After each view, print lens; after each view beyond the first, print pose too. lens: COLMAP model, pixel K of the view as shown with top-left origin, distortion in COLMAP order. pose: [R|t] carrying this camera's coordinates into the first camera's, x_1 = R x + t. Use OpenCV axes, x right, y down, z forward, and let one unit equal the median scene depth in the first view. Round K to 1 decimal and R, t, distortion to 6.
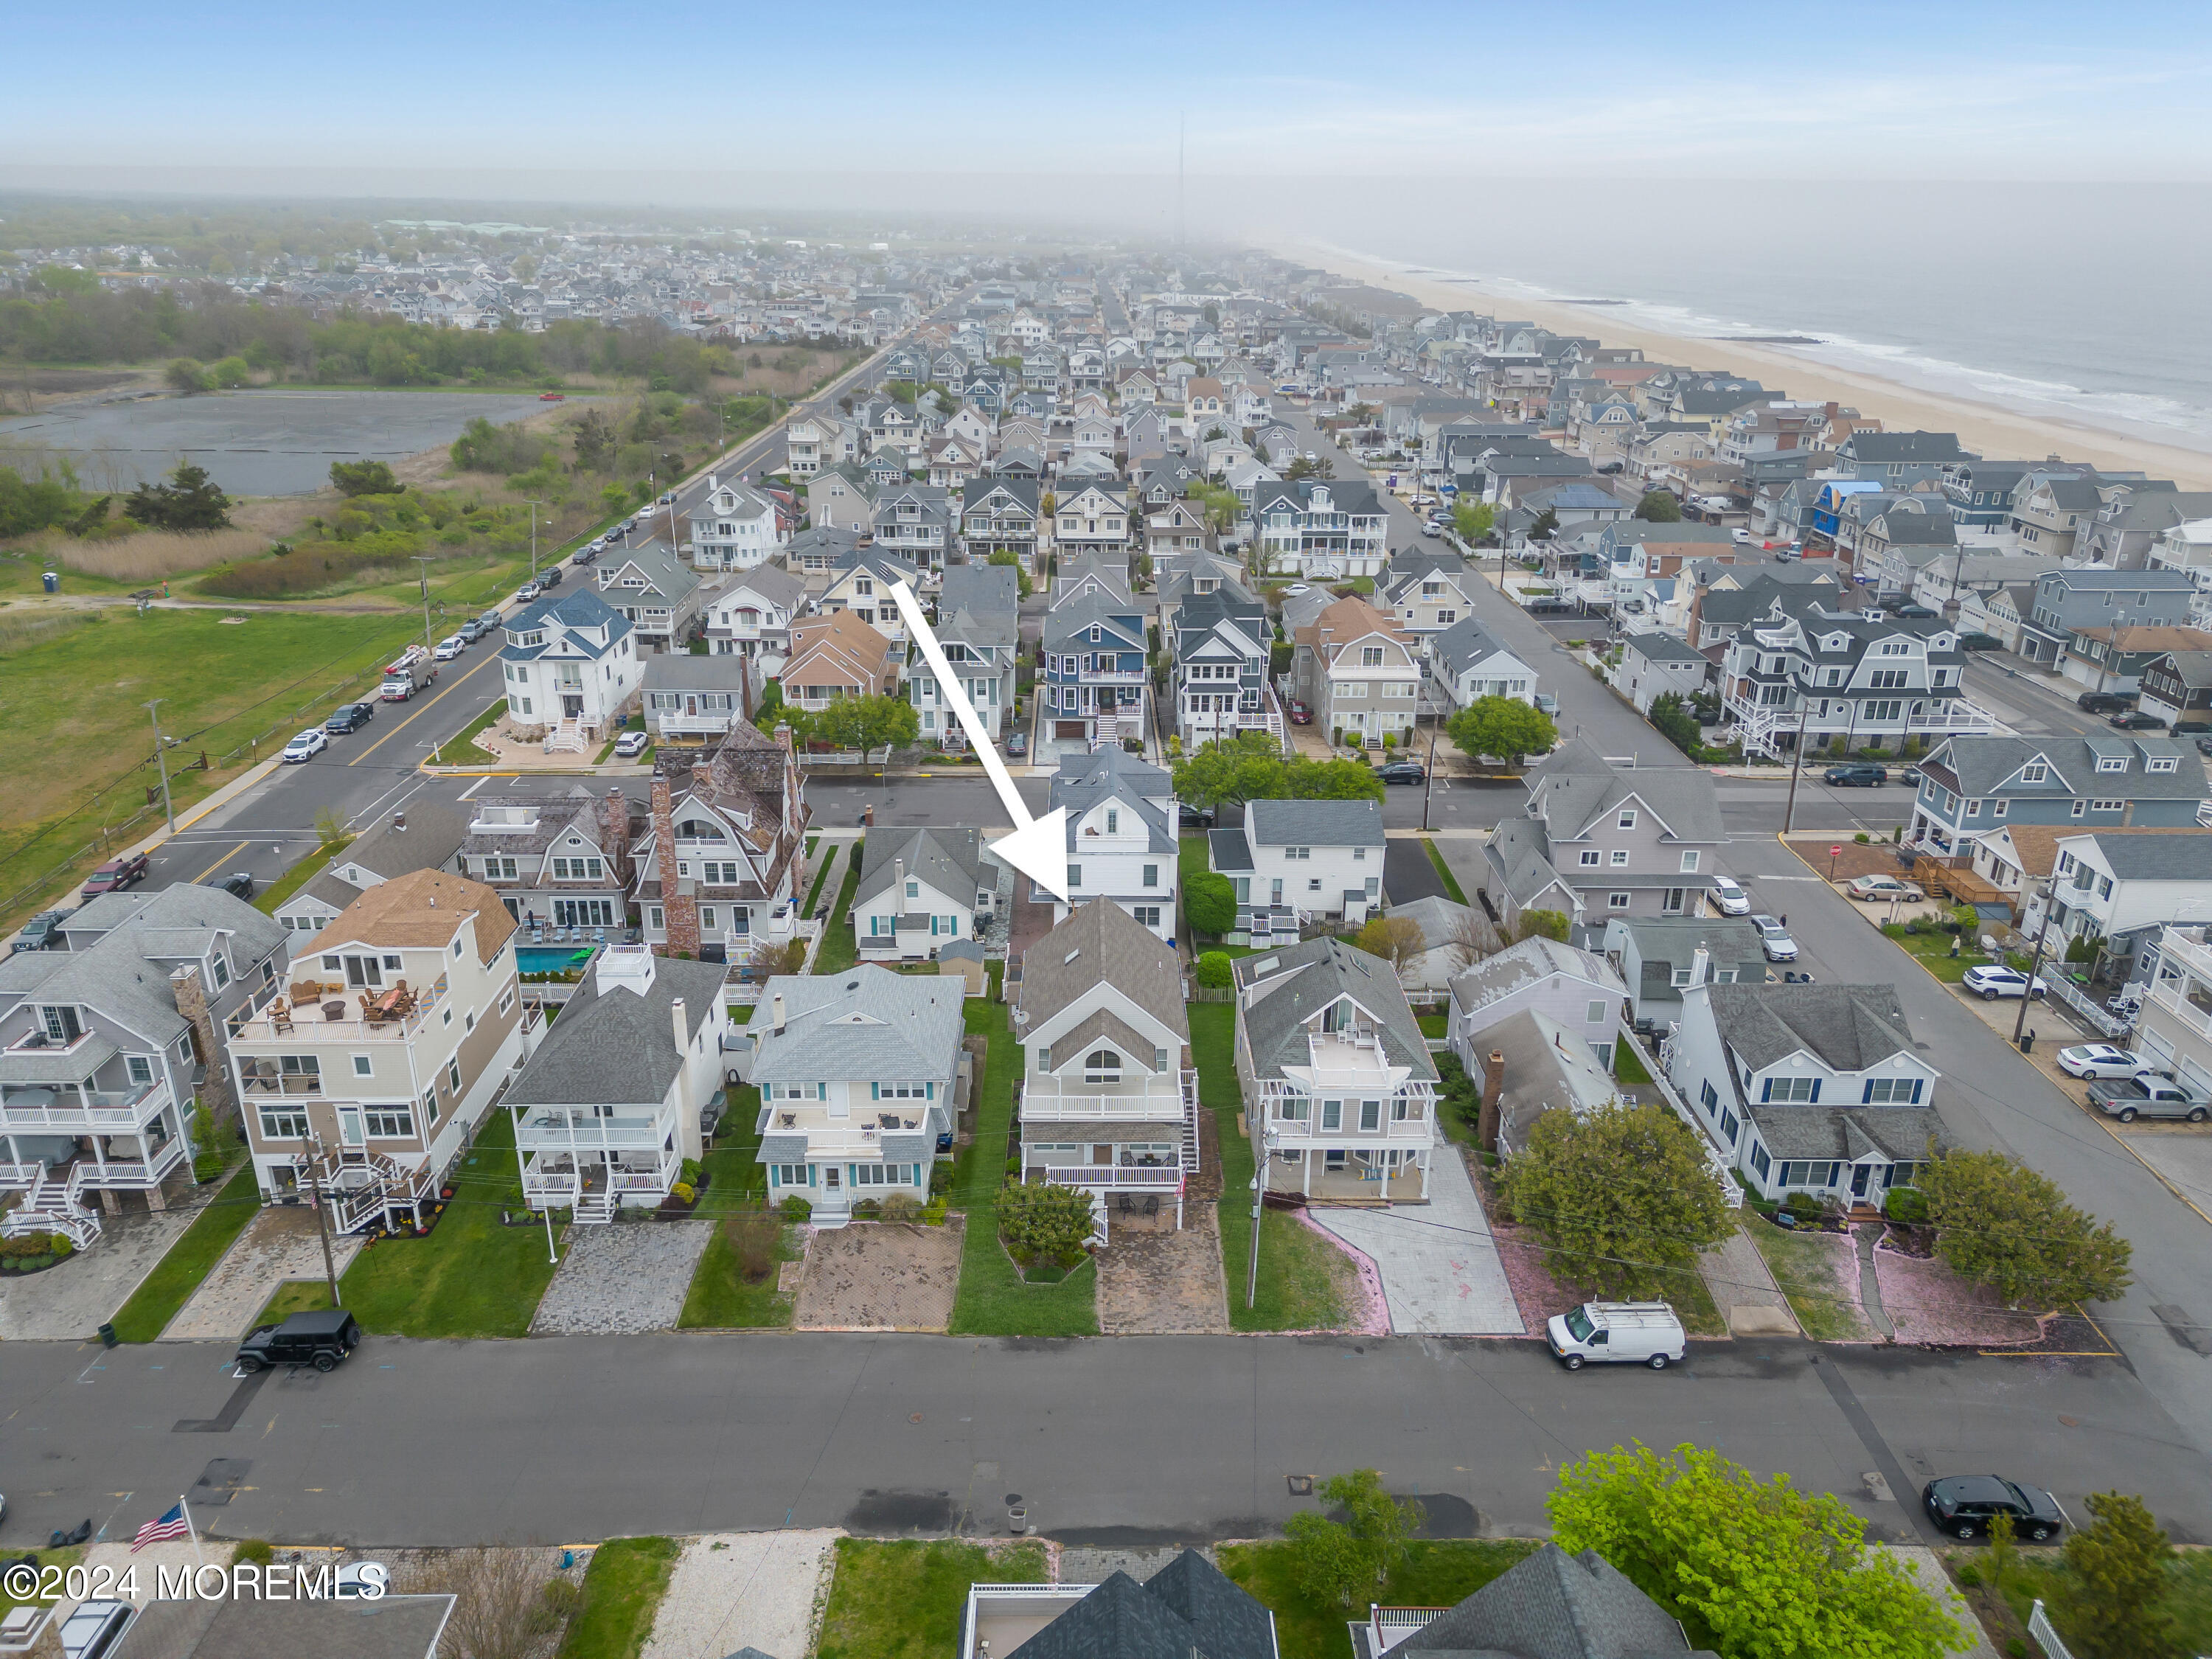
lens RADIAL K [[1536.3, 0, 1106.0], [0, 1536.3, 829.5], [0, 0, 1]] dist [0.069856, -0.059730]
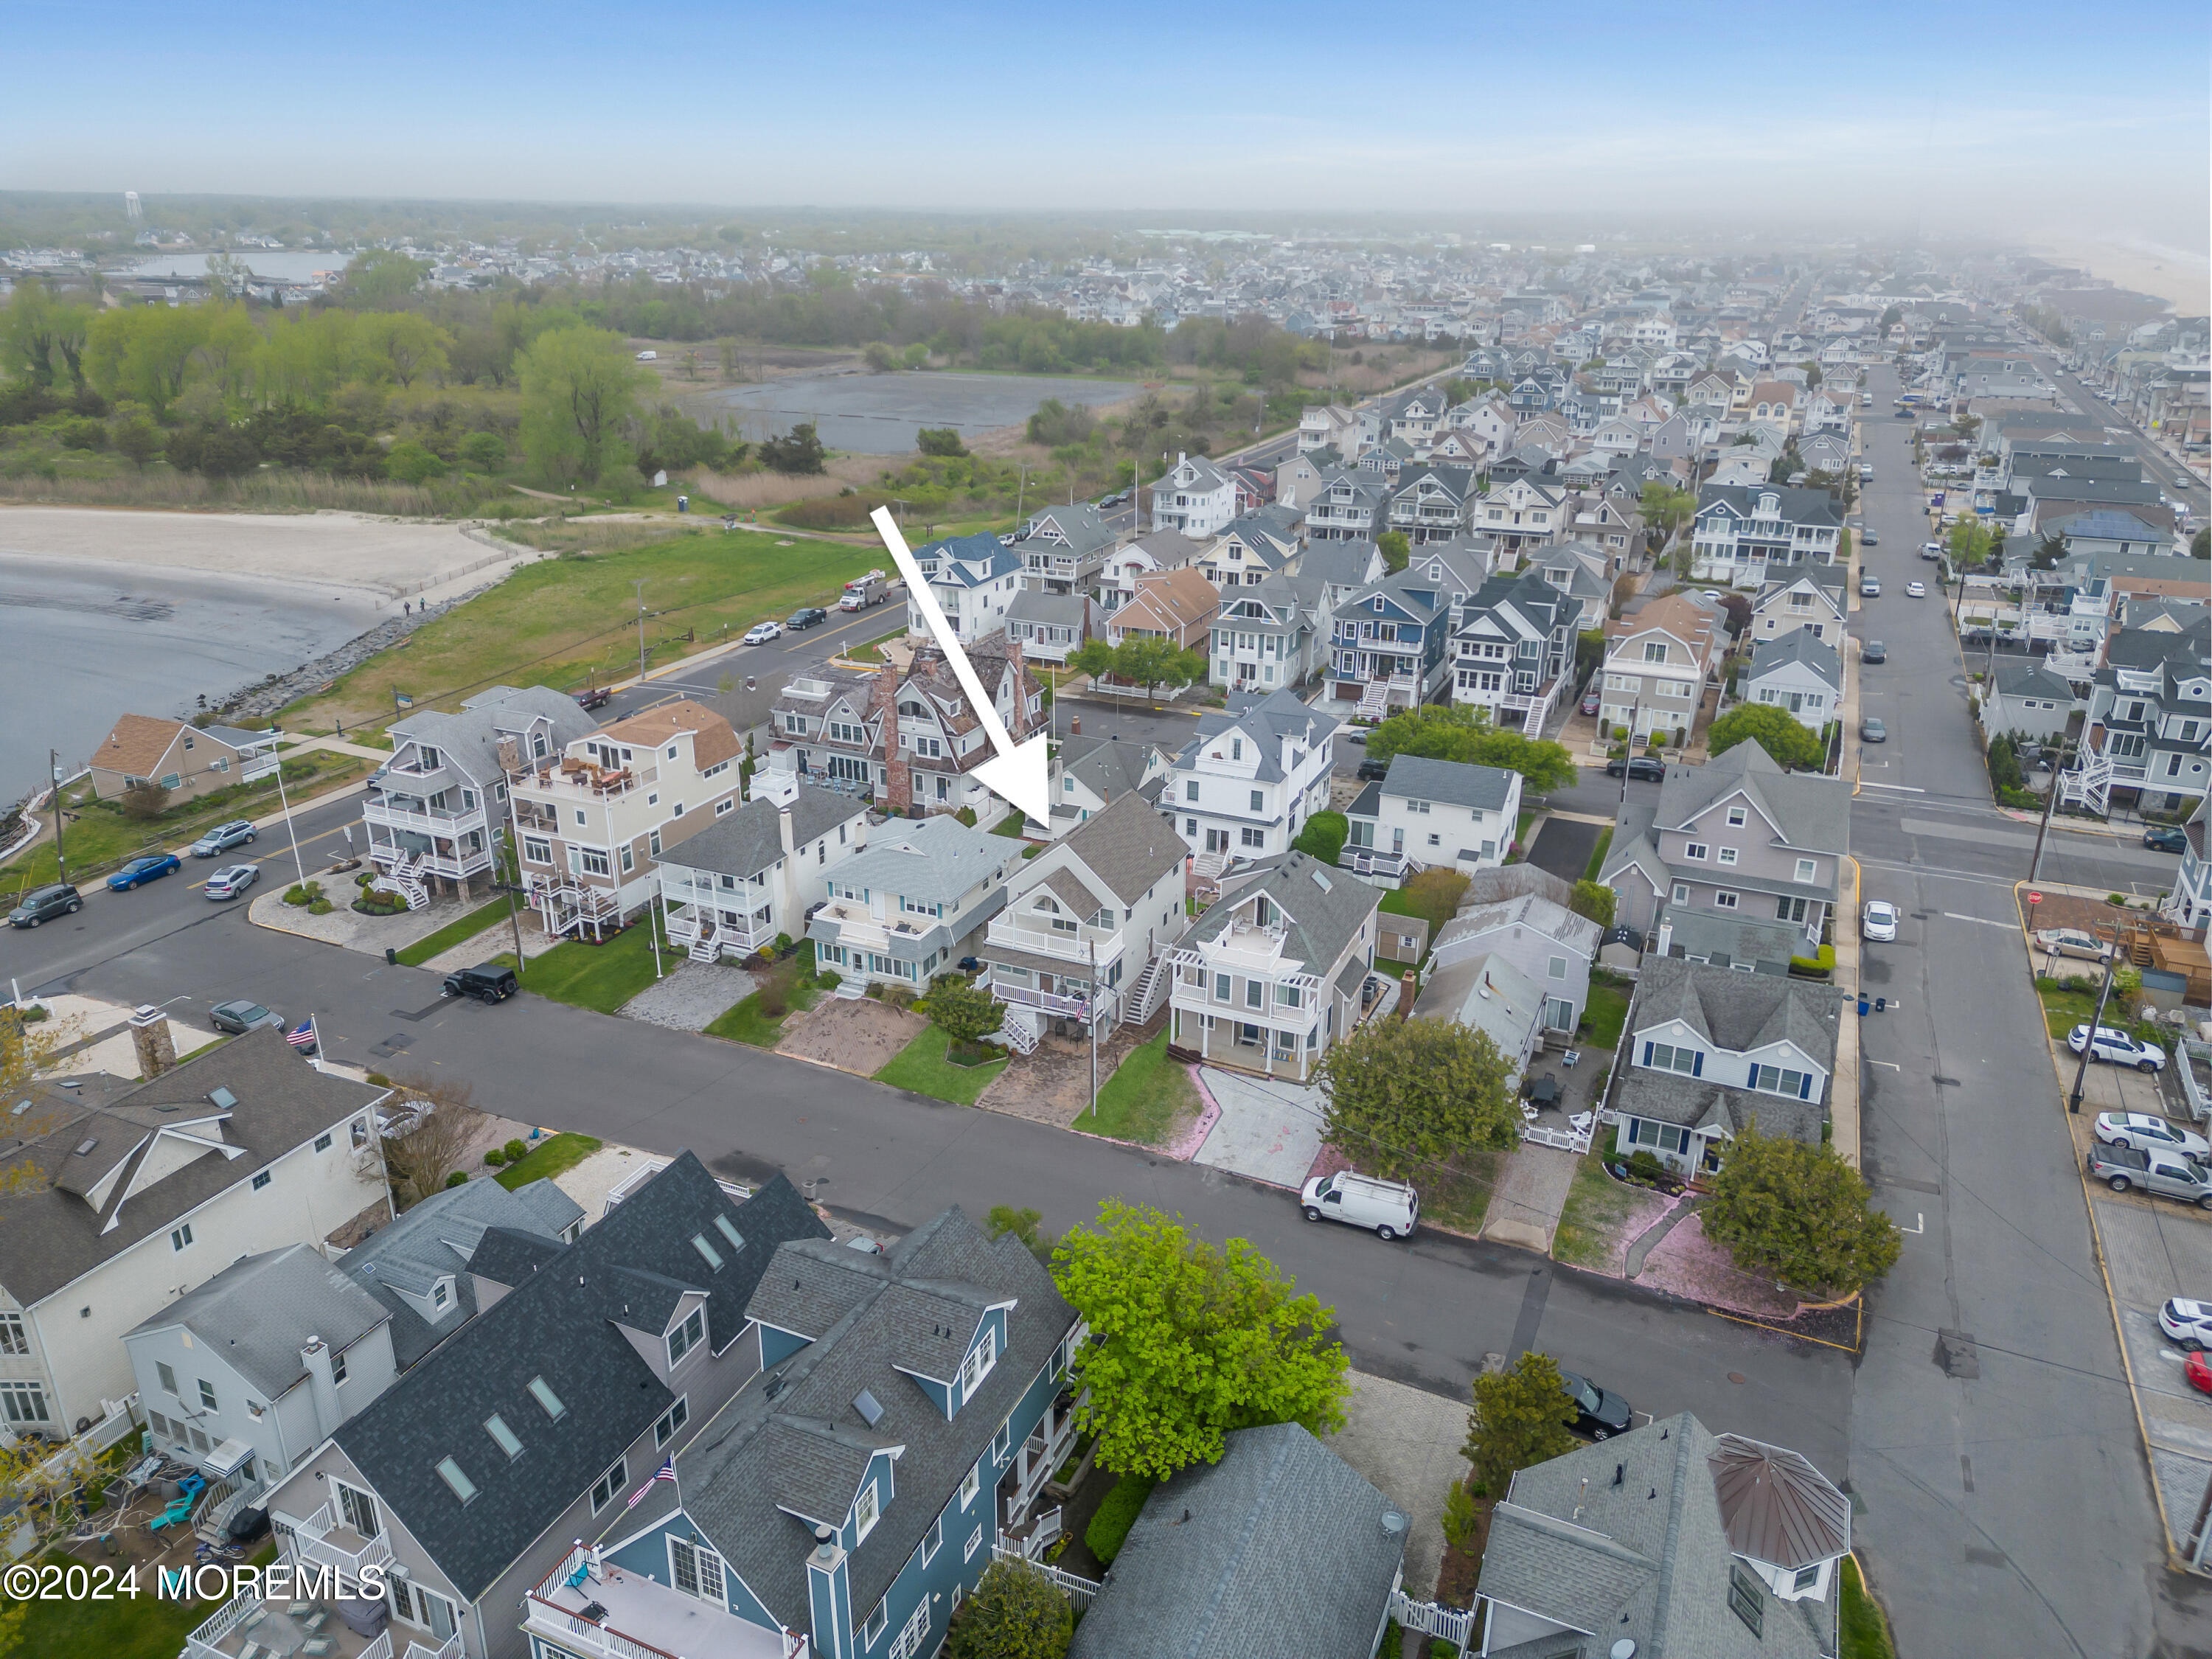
lens RADIAL K [[1534.2, 0, 1101.8], [0, 1534.2, 834.2], [0, 0, 1]] dist [0.120388, -0.148486]
pose [[0.904577, 0.153955, -0.397540, 0.351717], [-0.154280, 0.987529, 0.031385, 0.034290], [0.397414, 0.032943, 0.917048, -0.069416]]
